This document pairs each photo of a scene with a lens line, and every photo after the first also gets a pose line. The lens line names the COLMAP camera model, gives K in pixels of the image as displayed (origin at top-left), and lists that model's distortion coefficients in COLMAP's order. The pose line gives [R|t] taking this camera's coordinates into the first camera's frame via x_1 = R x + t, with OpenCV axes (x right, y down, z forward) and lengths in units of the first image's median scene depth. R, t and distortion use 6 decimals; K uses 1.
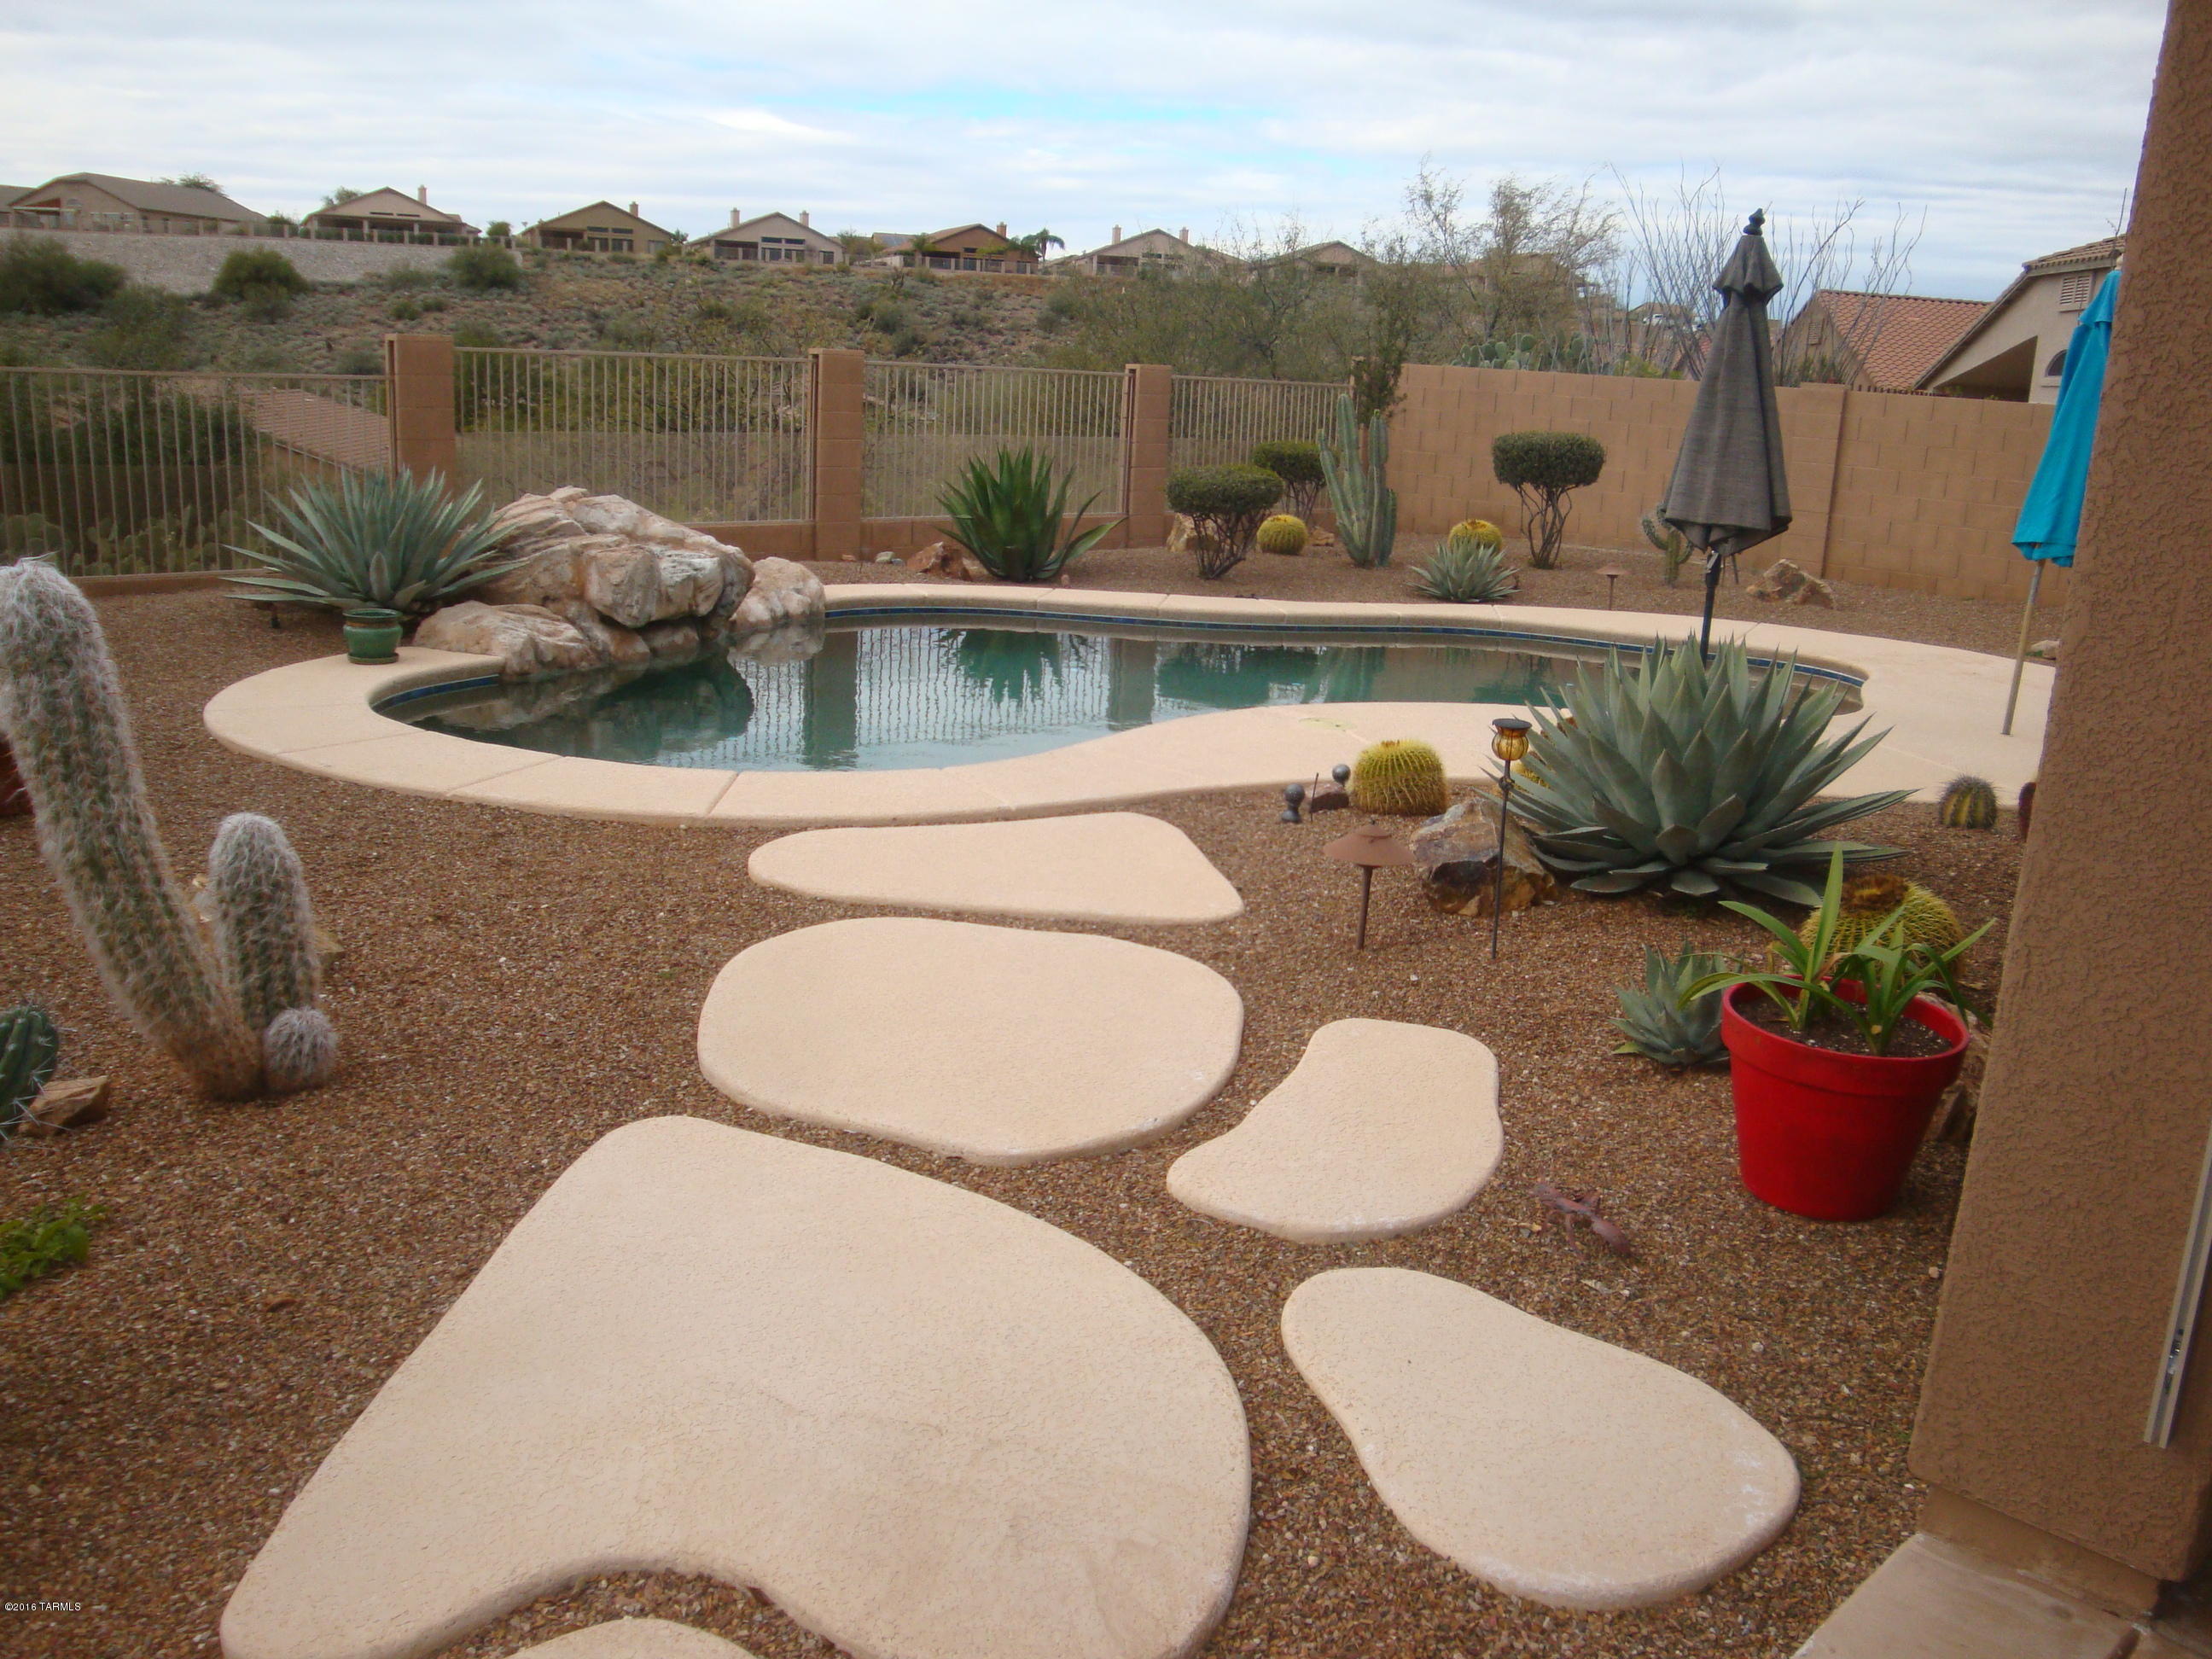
lens RADIAL K [[1866.2, 0, 1112.6], [0, 1866.2, 836.5], [0, 0, 1]] dist [-0.155091, 0.158838]
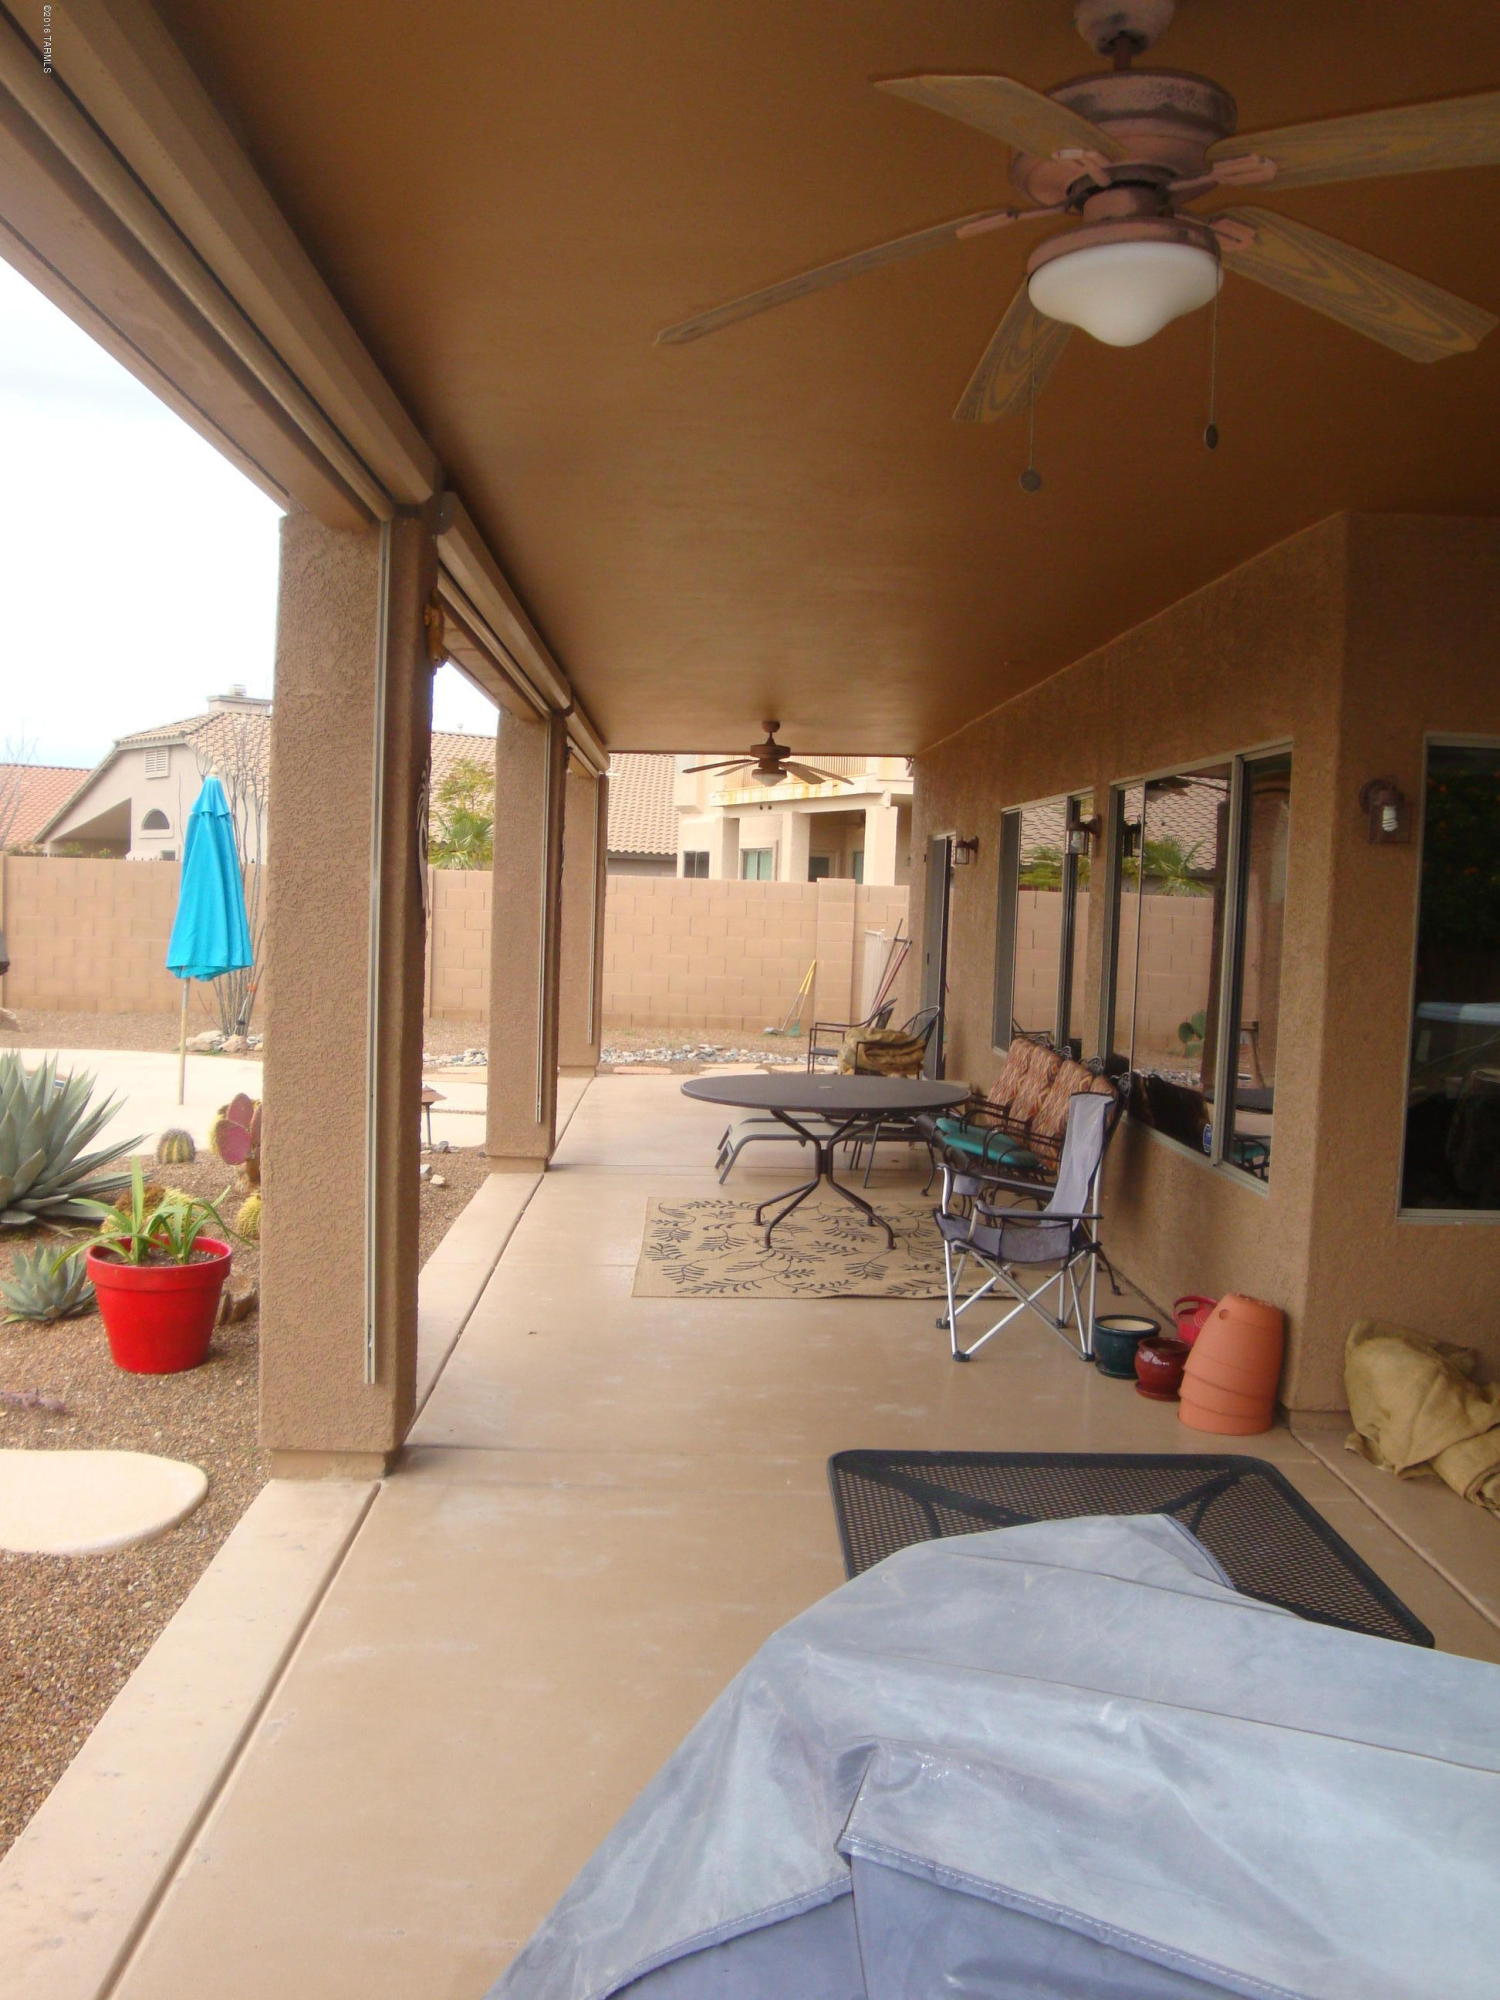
lens RADIAL K [[1672.3, 0, 750.0], [0, 1672.3, 1000.0], [0, 0, 1]] dist [-0.146464, 0.116501]
pose [[0.681535, -0.071051, 0.728328, -0.081776], [0.175210, 0.982170, -0.068138, 0.018212], [-0.710501, 0.174049, 0.681833, -0.119124]]
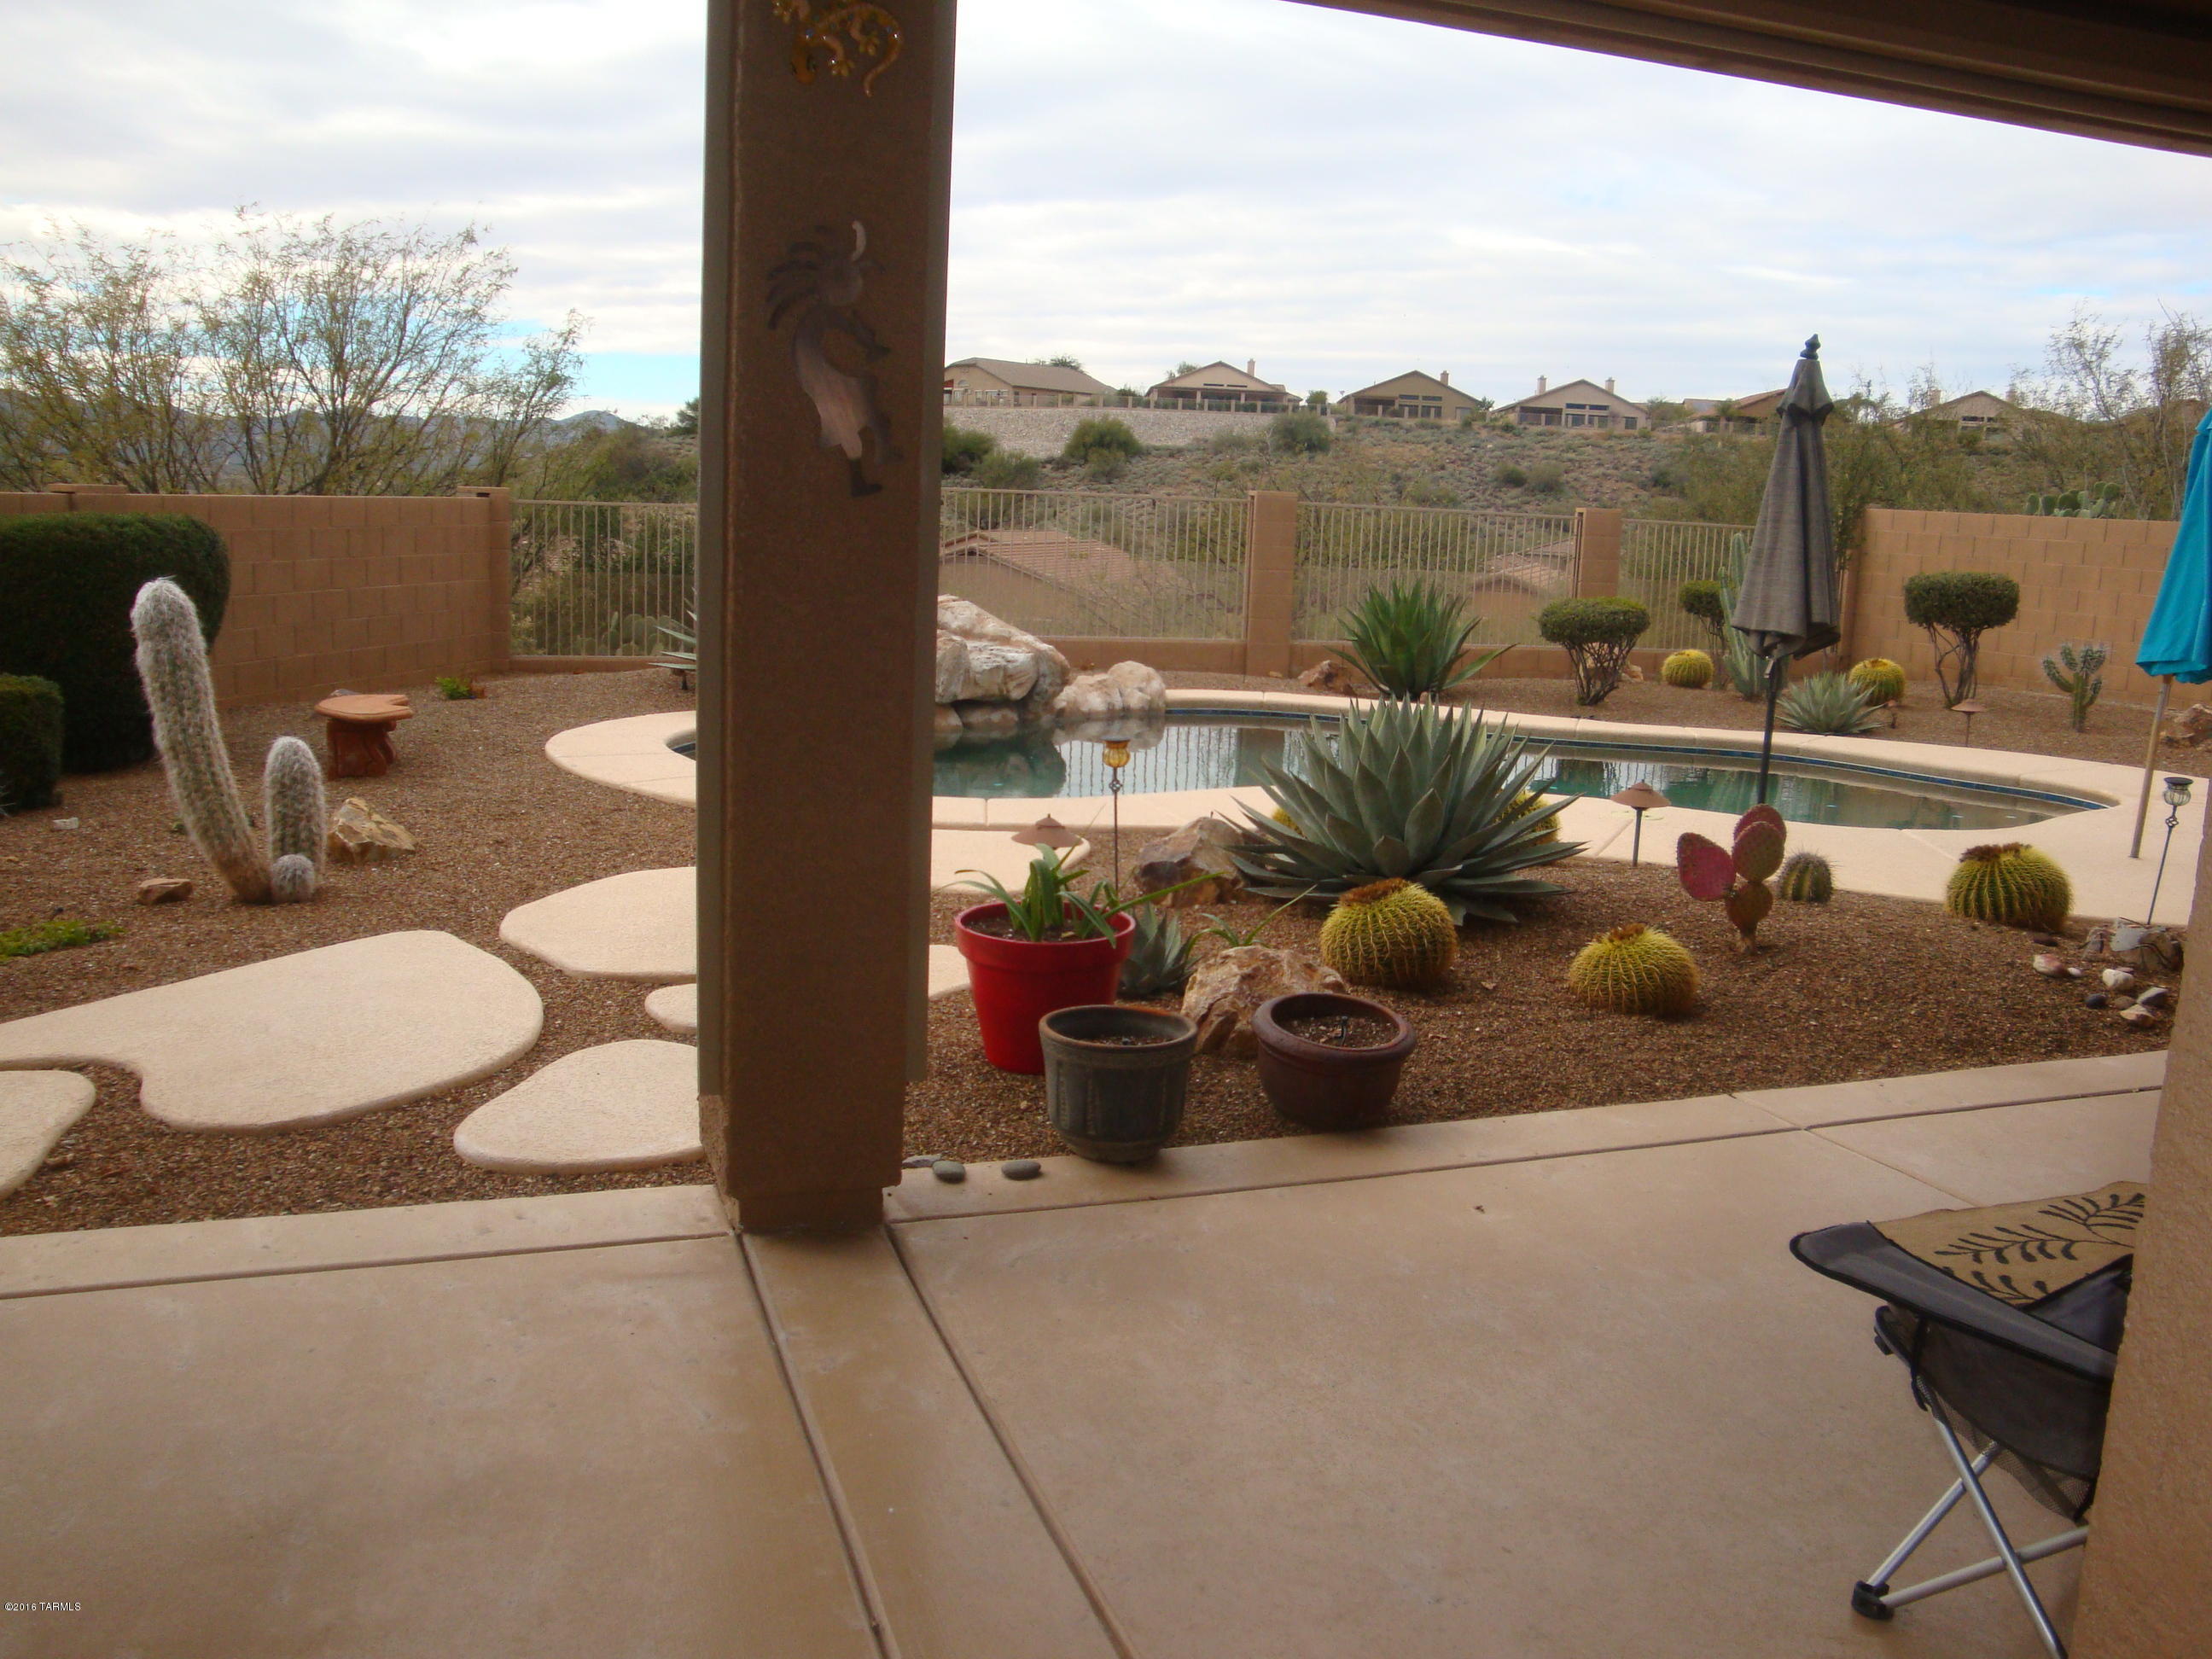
lens RADIAL K [[1866.2, 0, 1112.6], [0, 1866.2, 836.5], [0, 0, 1]] dist [-0.155091, 0.158838]
pose [[0.904172, 0.064695, -0.422241, 0.258907], [-0.100952, 0.992827, -0.064056, 0.030484], [0.415068, 0.100543, 0.904218, -0.055157]]
